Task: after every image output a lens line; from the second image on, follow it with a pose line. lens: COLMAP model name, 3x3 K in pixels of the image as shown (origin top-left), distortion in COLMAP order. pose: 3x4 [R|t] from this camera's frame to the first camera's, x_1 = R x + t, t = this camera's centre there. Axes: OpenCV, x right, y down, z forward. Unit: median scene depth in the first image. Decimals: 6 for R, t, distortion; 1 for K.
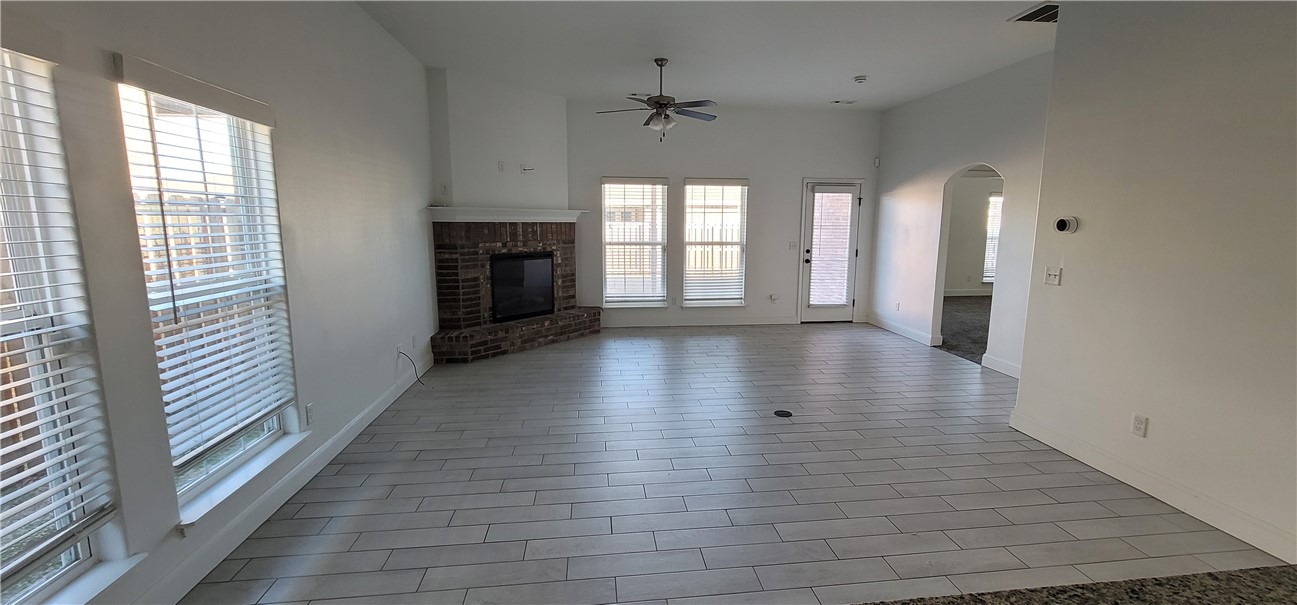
lens RADIAL K [[527.4, 0, 656.5], [0, 527.4, 299.2], [0, 0, 1]] dist [-0.008419, 0.003436]
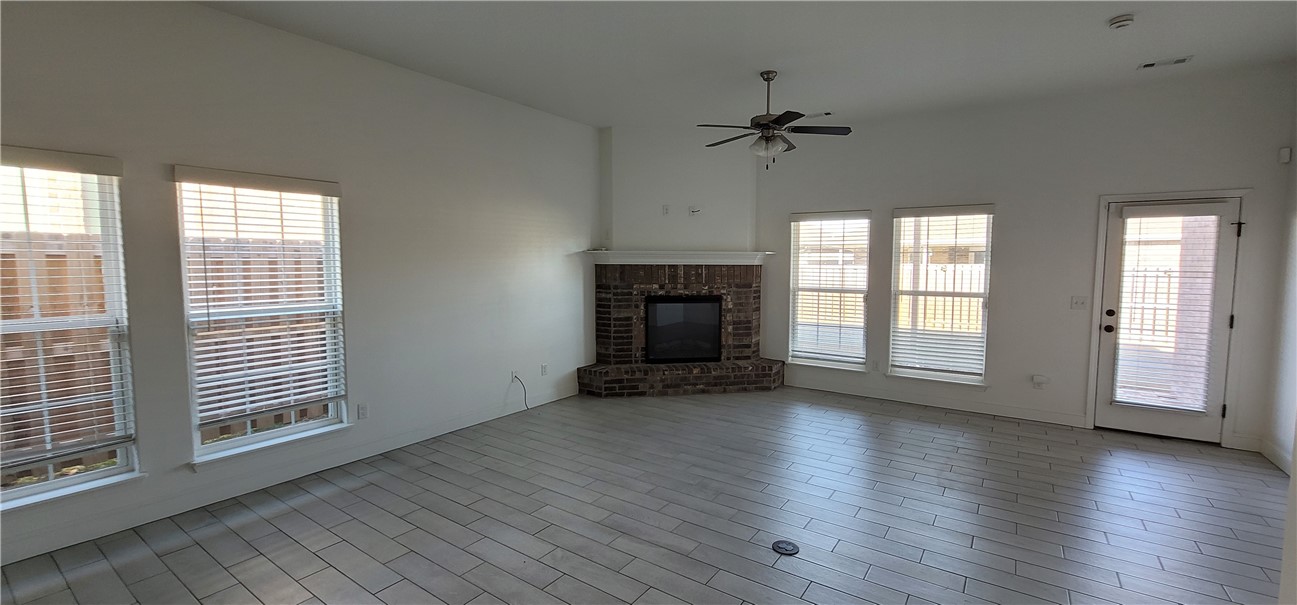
lens RADIAL K [[527.4, 0, 656.5], [0, 527.4, 299.2], [0, 0, 1]] dist [-0.008419, 0.003436]
pose [[0.746079, 0.046328, -0.664243, 0.368267], [-0.097192, 0.994469, -0.039806, -0.038212], [0.658726, 0.094258, 0.746456, 0.240644]]
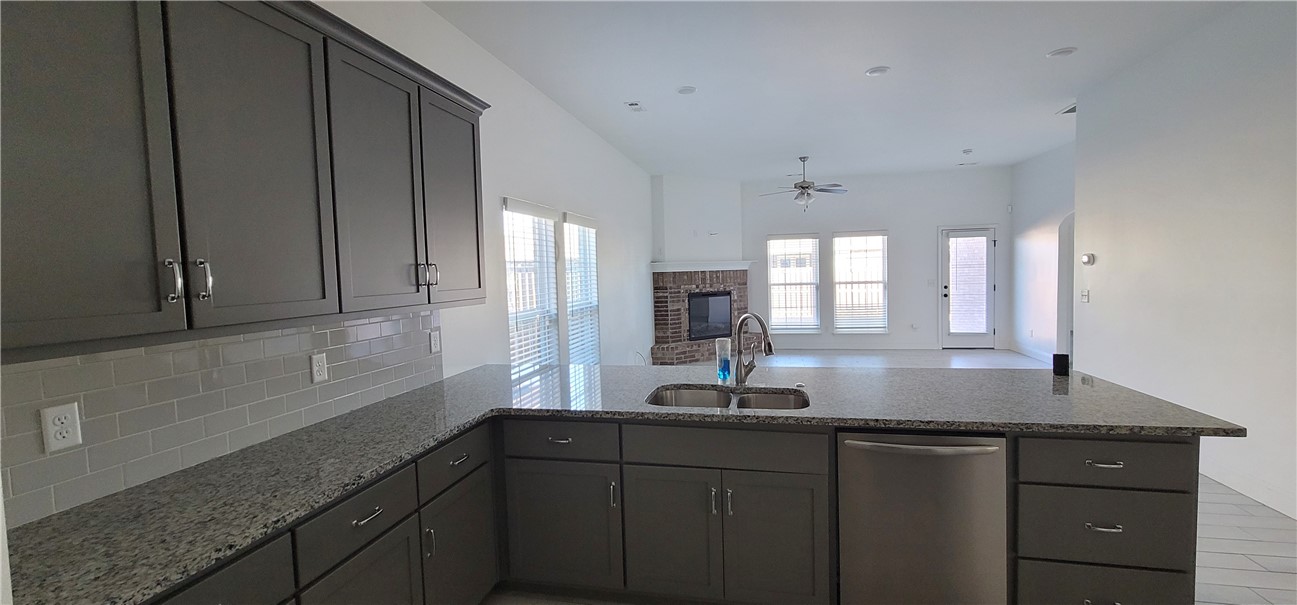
lens RADIAL K [[527.4, 0, 656.5], [0, 527.4, 299.2], [0, 0, 1]] dist [-0.008419, 0.003436]
pose [[0.943299, -0.015083, -0.331601, 0.083419], [-0.014421, 0.996162, -0.086334, 0.057129], [0.331630, 0.086221, 0.939461, -0.387606]]
